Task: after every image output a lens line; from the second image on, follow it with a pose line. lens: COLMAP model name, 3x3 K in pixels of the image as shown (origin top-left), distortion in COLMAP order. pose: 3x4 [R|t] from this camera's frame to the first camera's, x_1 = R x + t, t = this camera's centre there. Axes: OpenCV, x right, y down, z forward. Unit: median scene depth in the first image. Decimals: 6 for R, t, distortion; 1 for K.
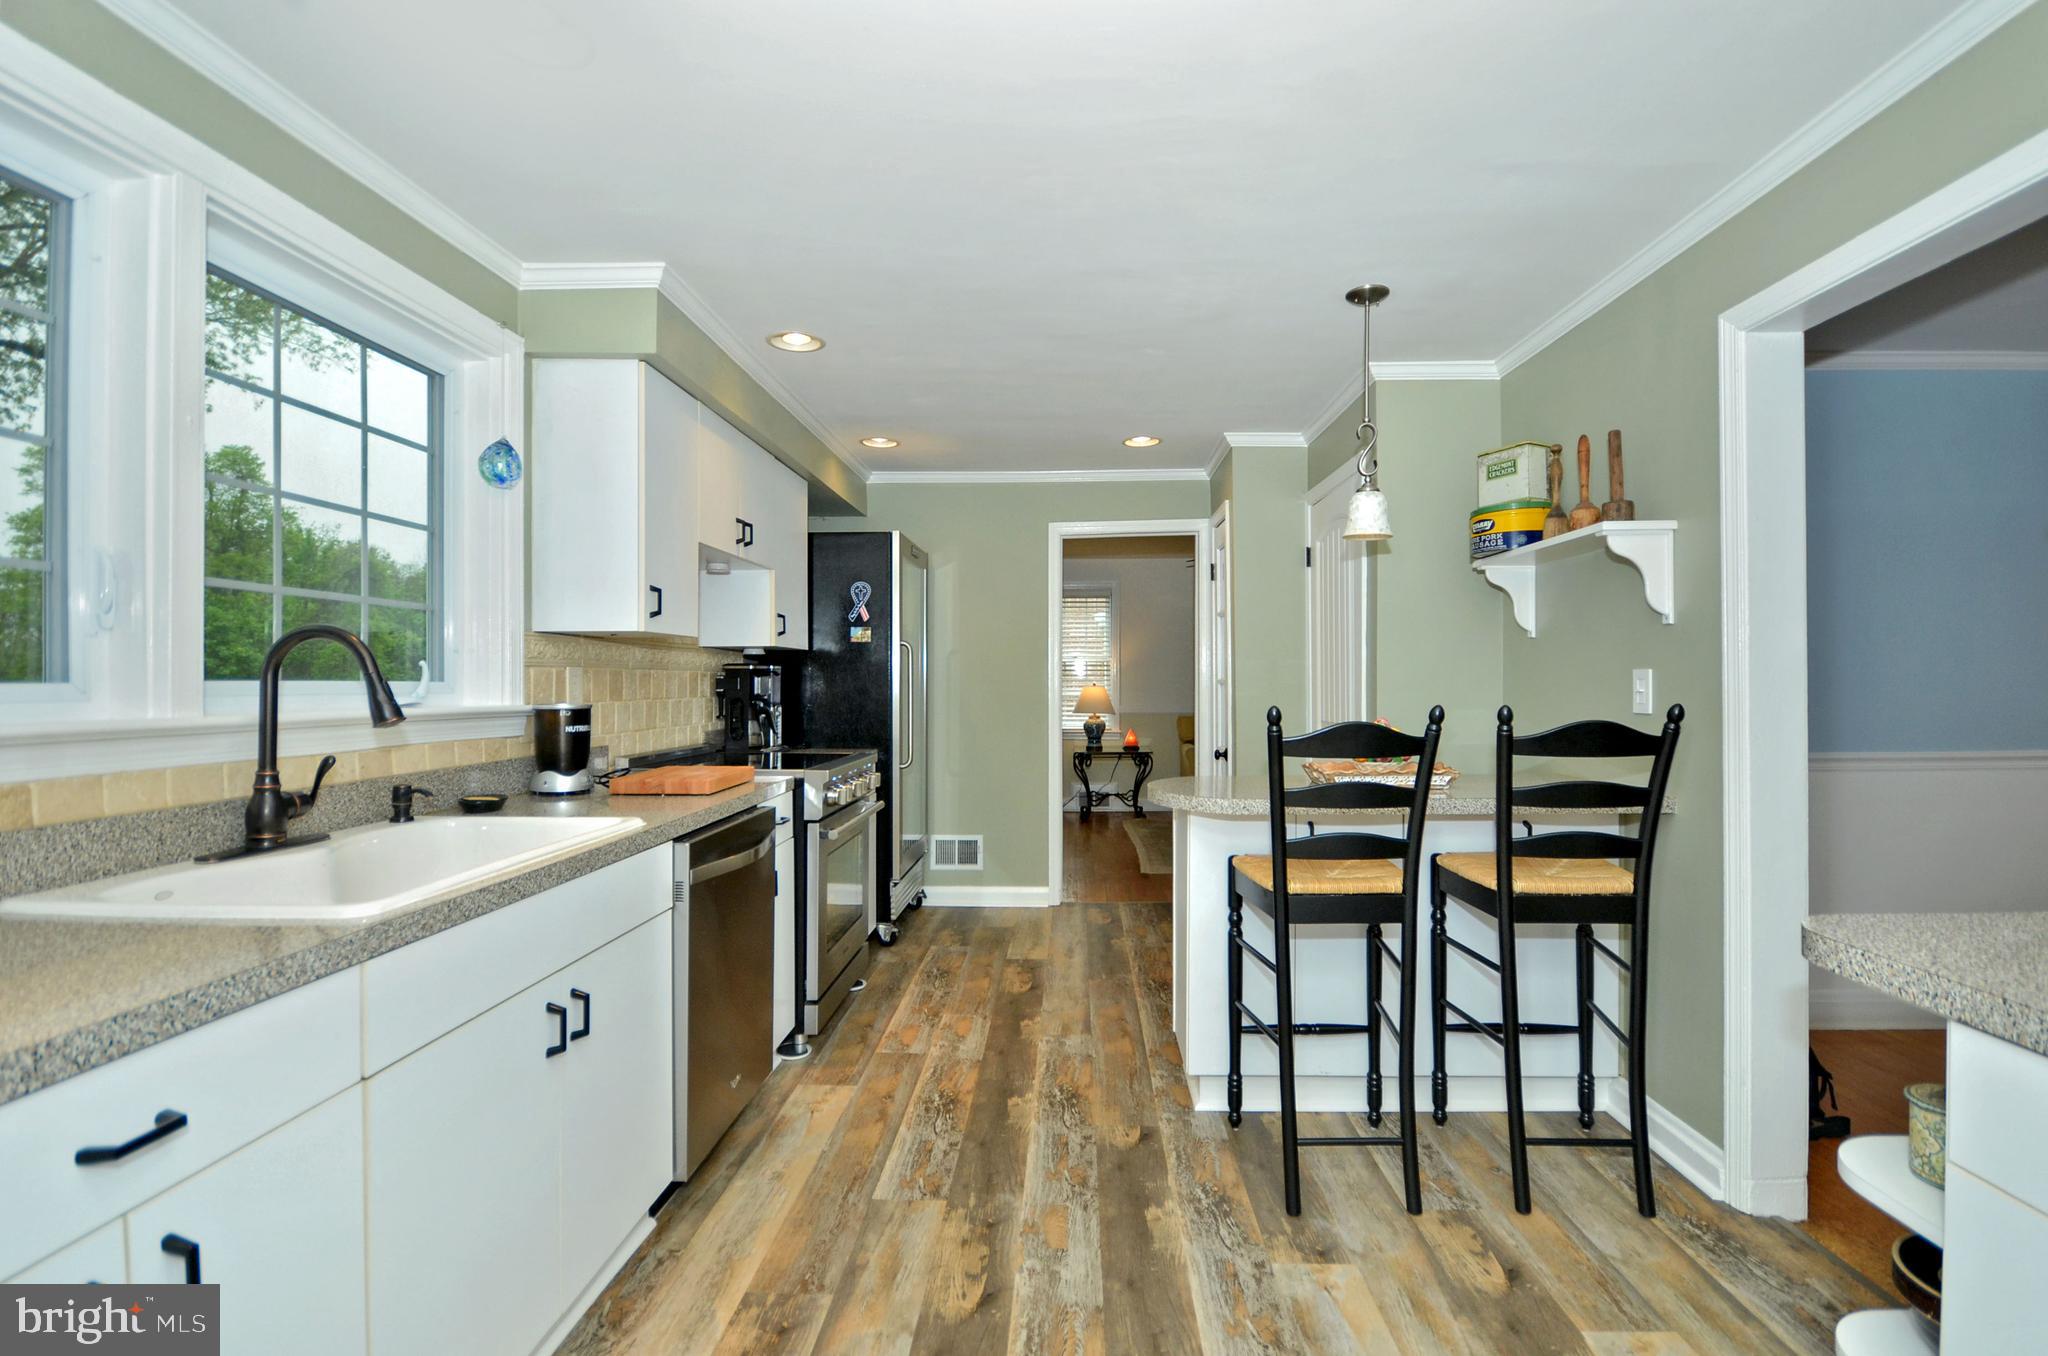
lens RADIAL K [[974.4, 0, 1046.3], [0, 974.4, 676.8], [0, 0, 1]] dist [-0.001695, -0.007152]
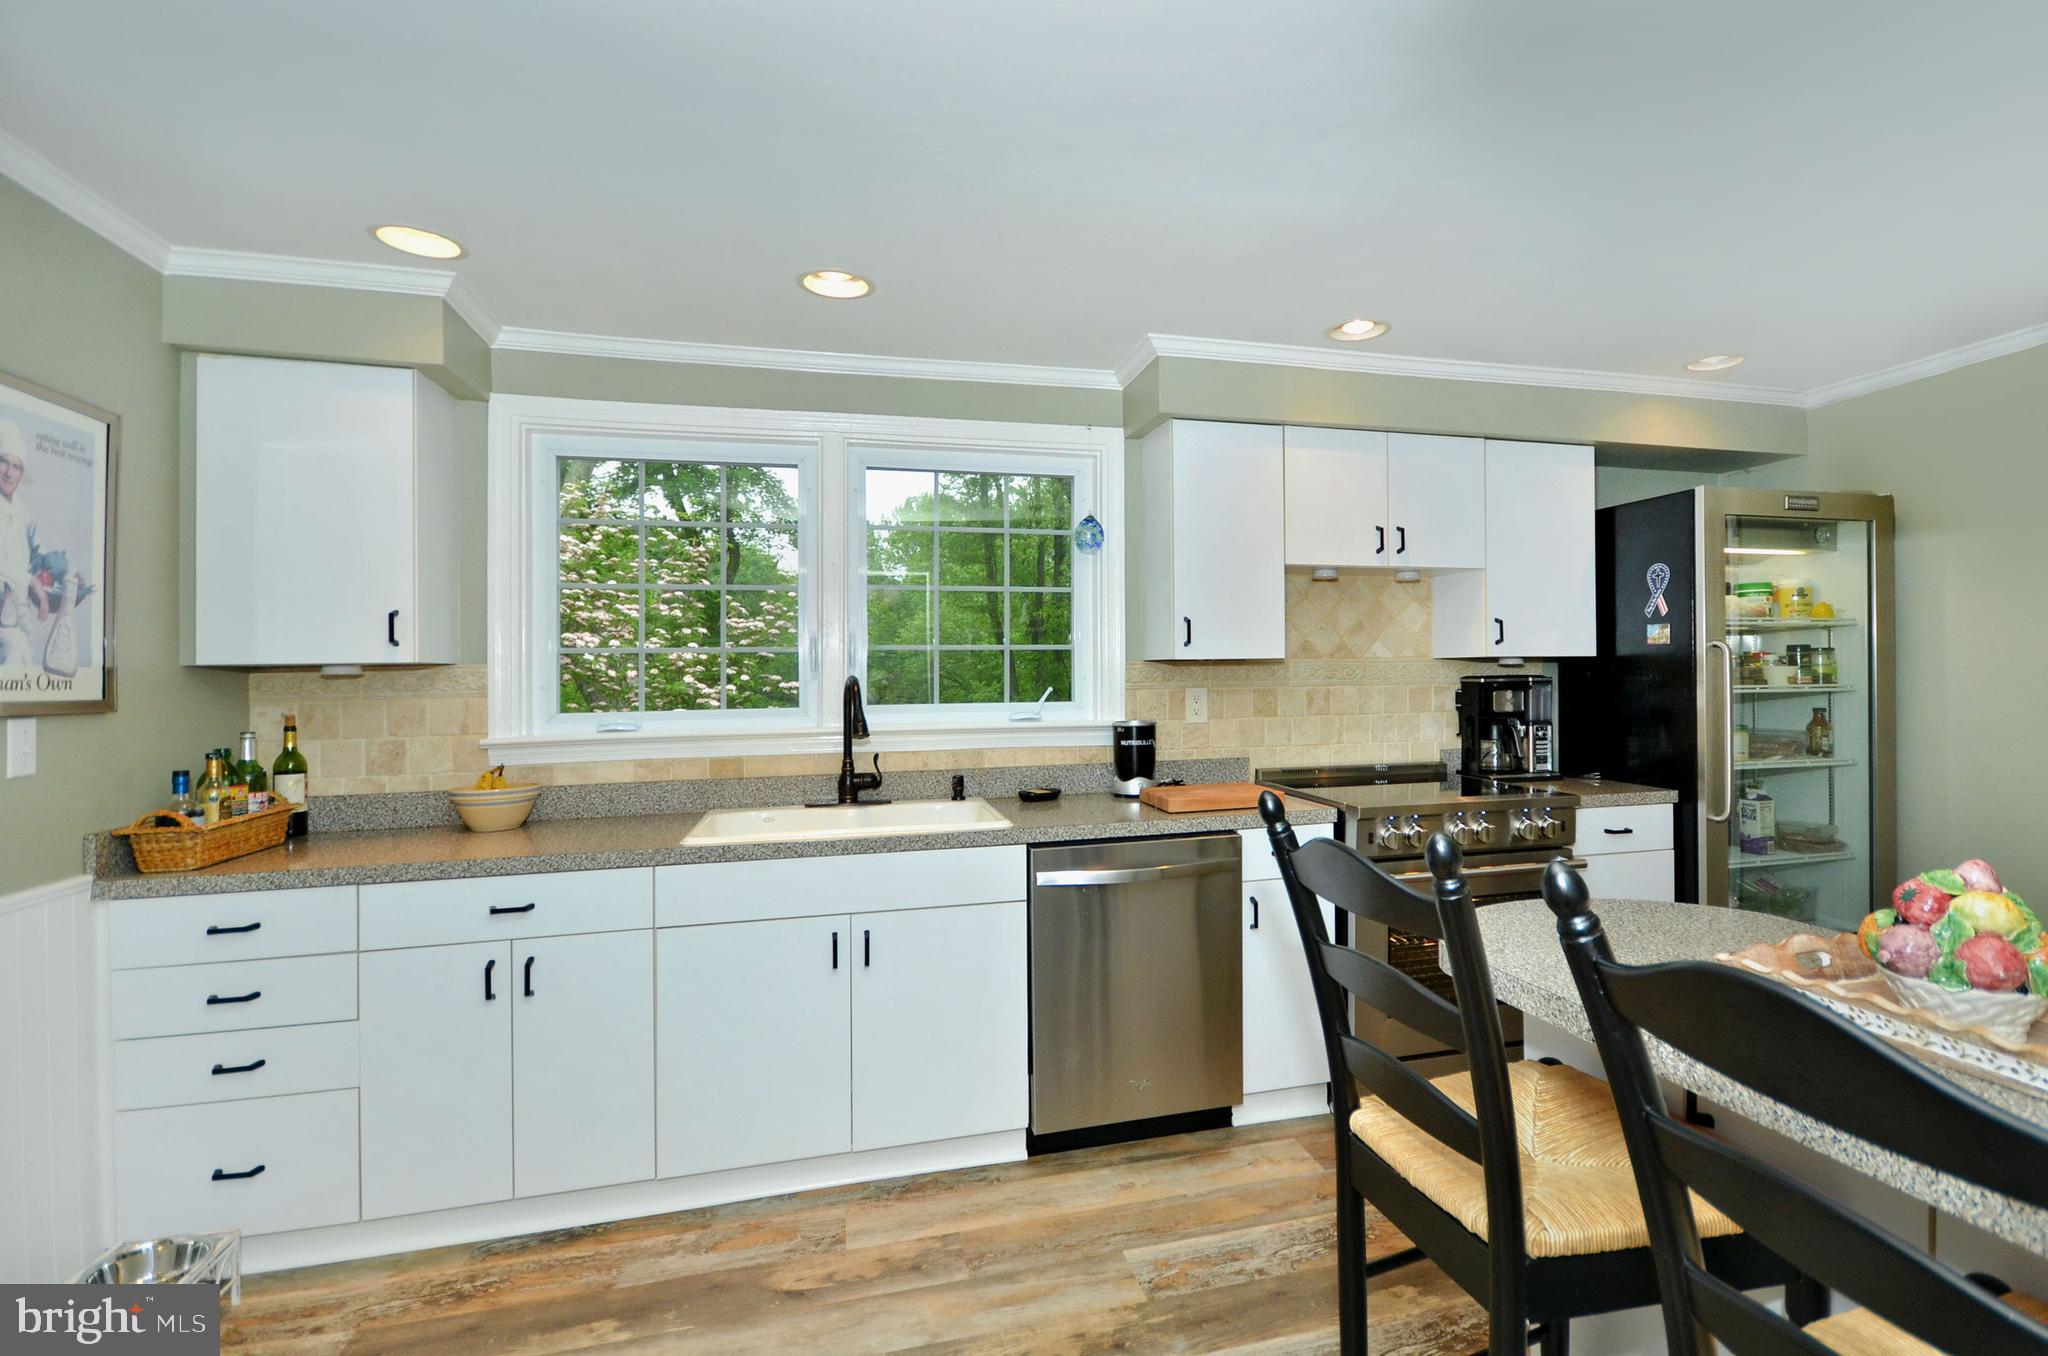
lens RADIAL K [[974.4, 0, 1102.8], [0, 974.4, 664.4], [0, 0, 1]] dist [-0.001695, -0.007152]
pose [[0.276312, -0.006492, -0.961046, 0.742028], [0.015258, 0.999881, -0.002367, -0.046091], [0.960947, -0.014009, 0.276378, 0.711740]]
